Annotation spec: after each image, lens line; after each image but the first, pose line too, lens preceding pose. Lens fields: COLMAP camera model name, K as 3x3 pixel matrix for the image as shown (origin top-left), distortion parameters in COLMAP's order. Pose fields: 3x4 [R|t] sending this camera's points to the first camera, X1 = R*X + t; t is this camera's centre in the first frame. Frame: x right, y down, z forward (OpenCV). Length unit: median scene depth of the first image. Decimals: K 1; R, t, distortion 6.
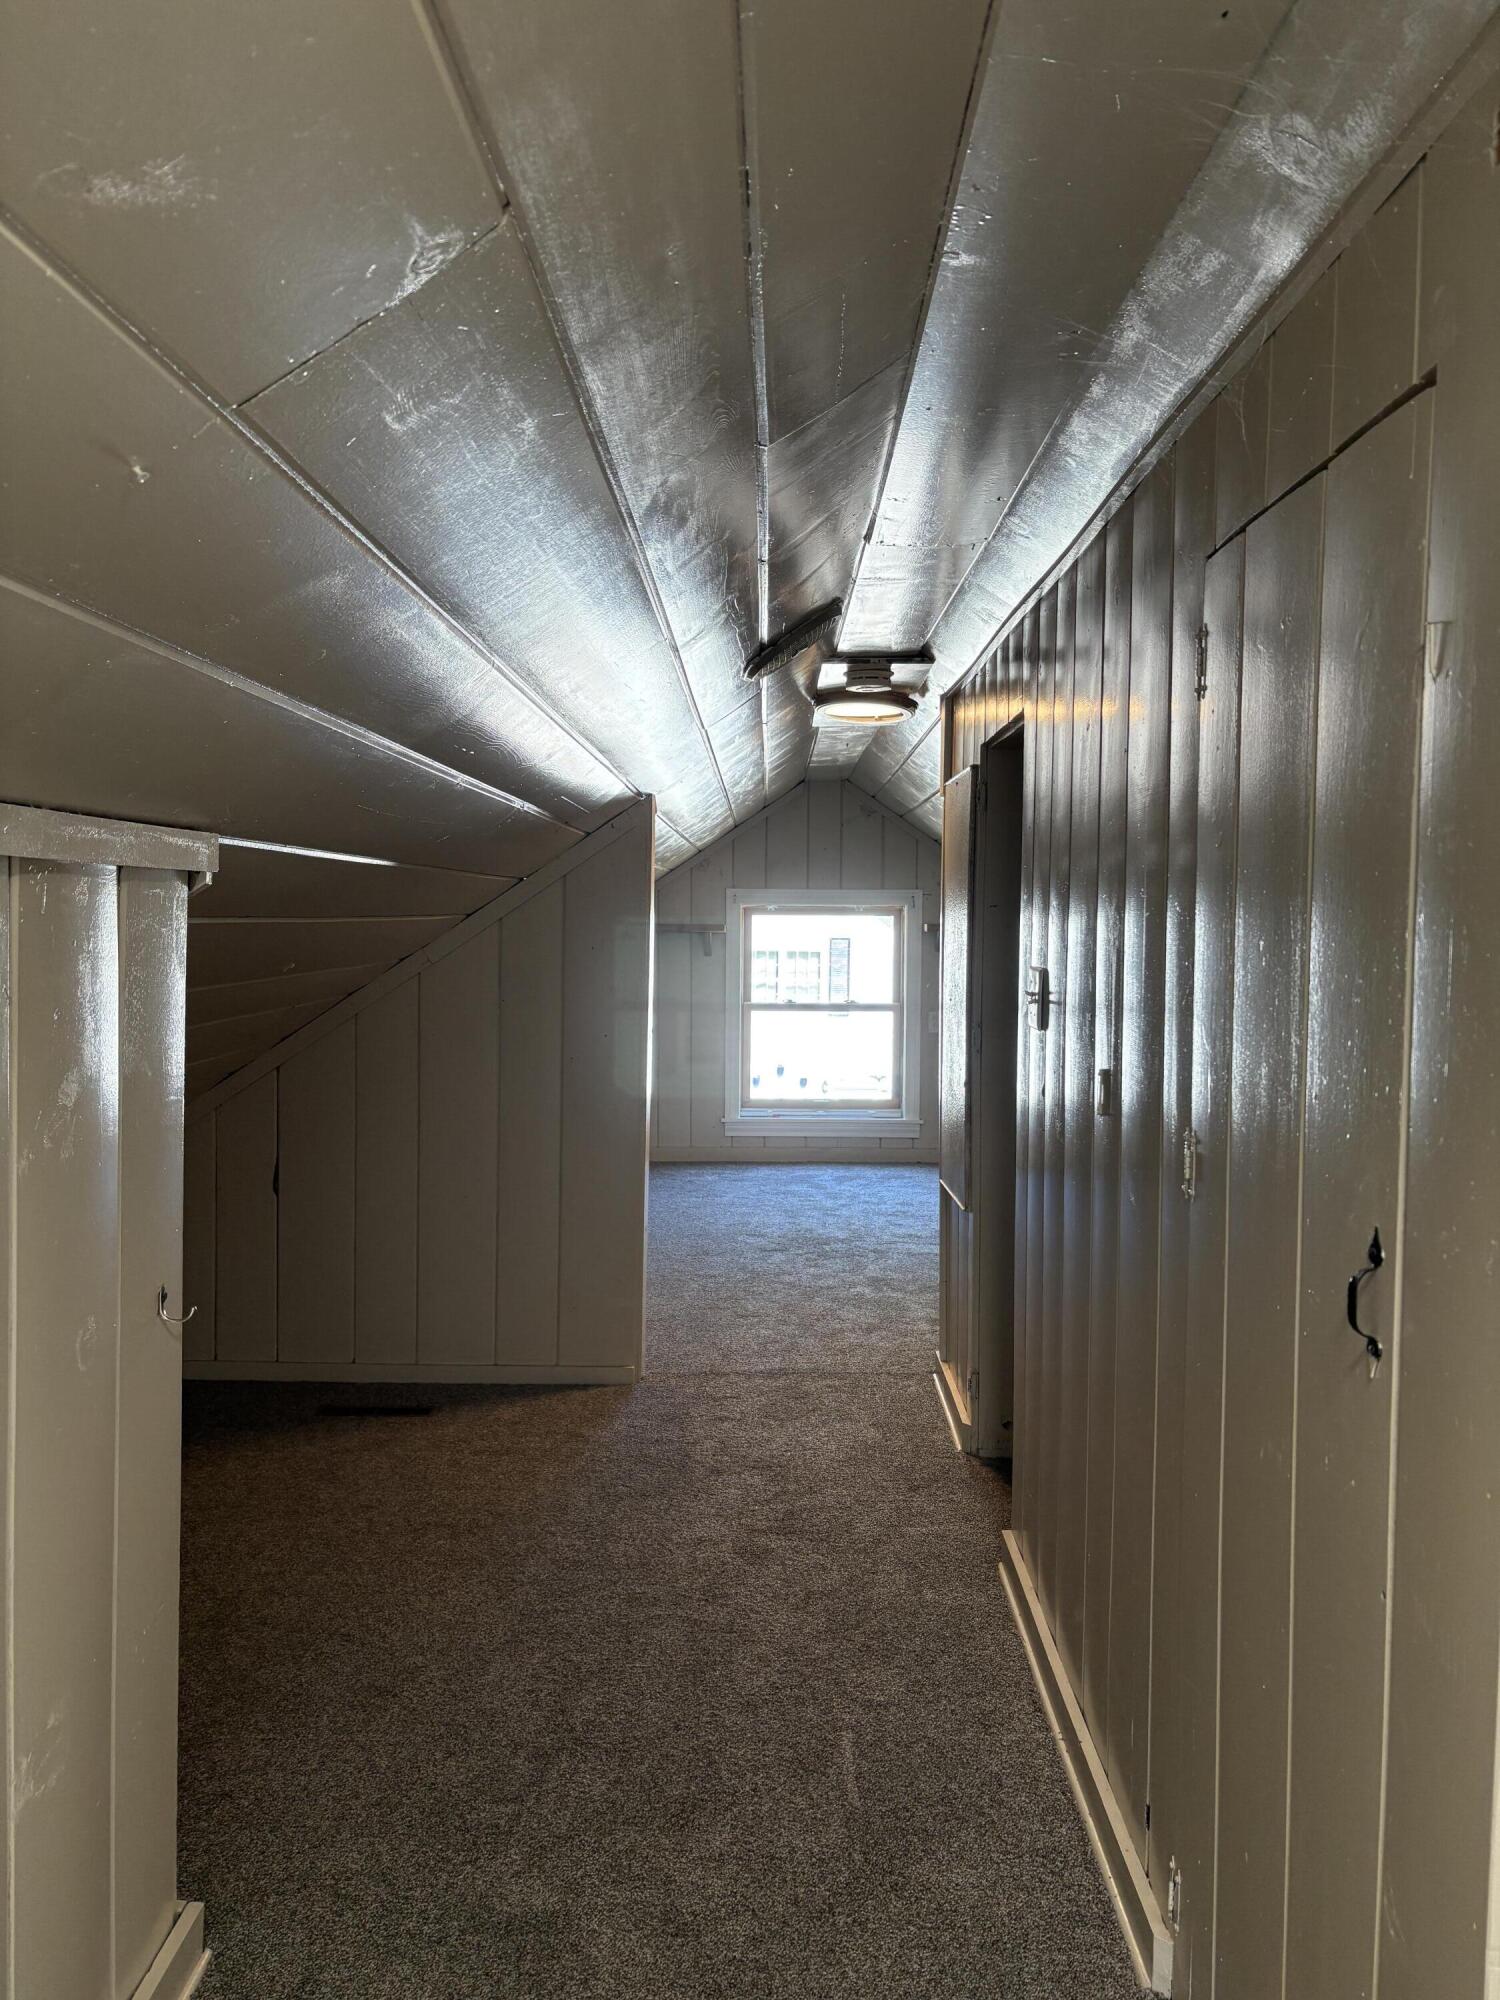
lens RADIAL K [[1518.0, 0, 750.6], [0, 1518.0, 998.0], [0, 0, 1]] dist [0.004162, 0.000731]
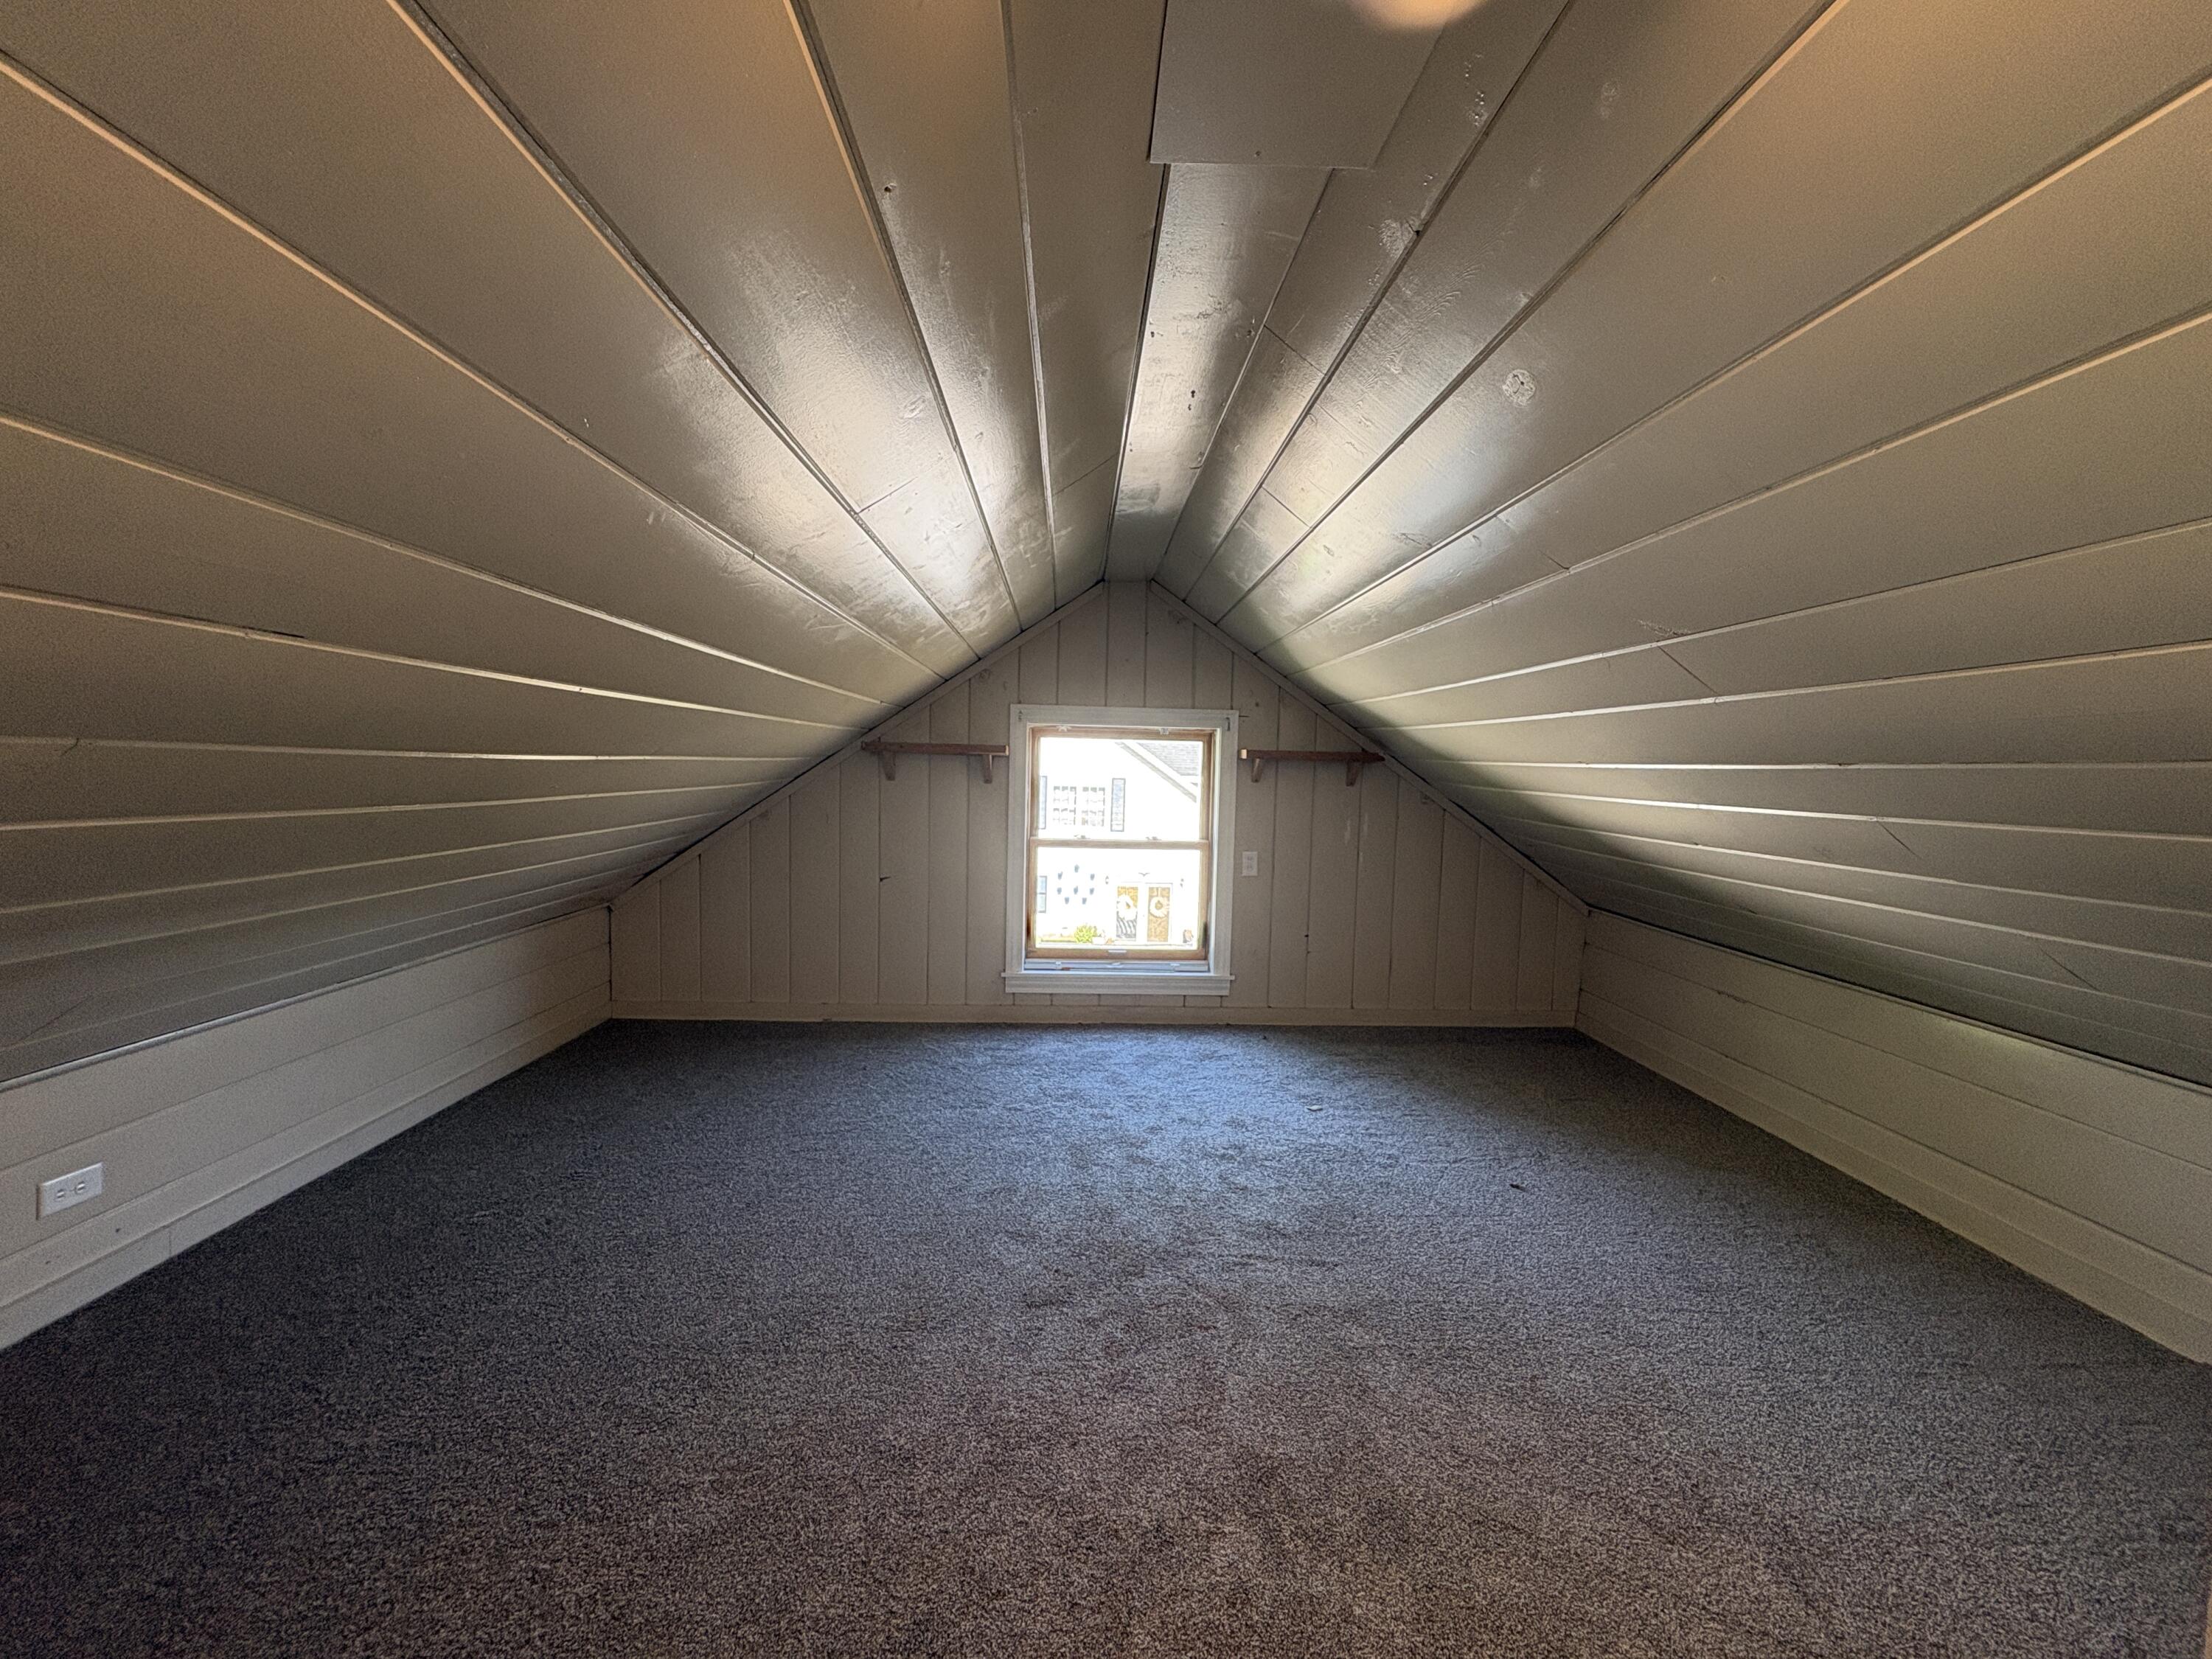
lens RADIAL K [[876.7, 0, 1108.4], [0, 876.7, 827.3], [0, 0, 1]] dist [-0.002677, 0.000820]
pose [[0.998458, 0.013190, 0.053916, 0.013099], [-0.013927, 0.999814, 0.013321, -0.010486], [-0.053731, -0.014051, 0.998457, 0.496828]]
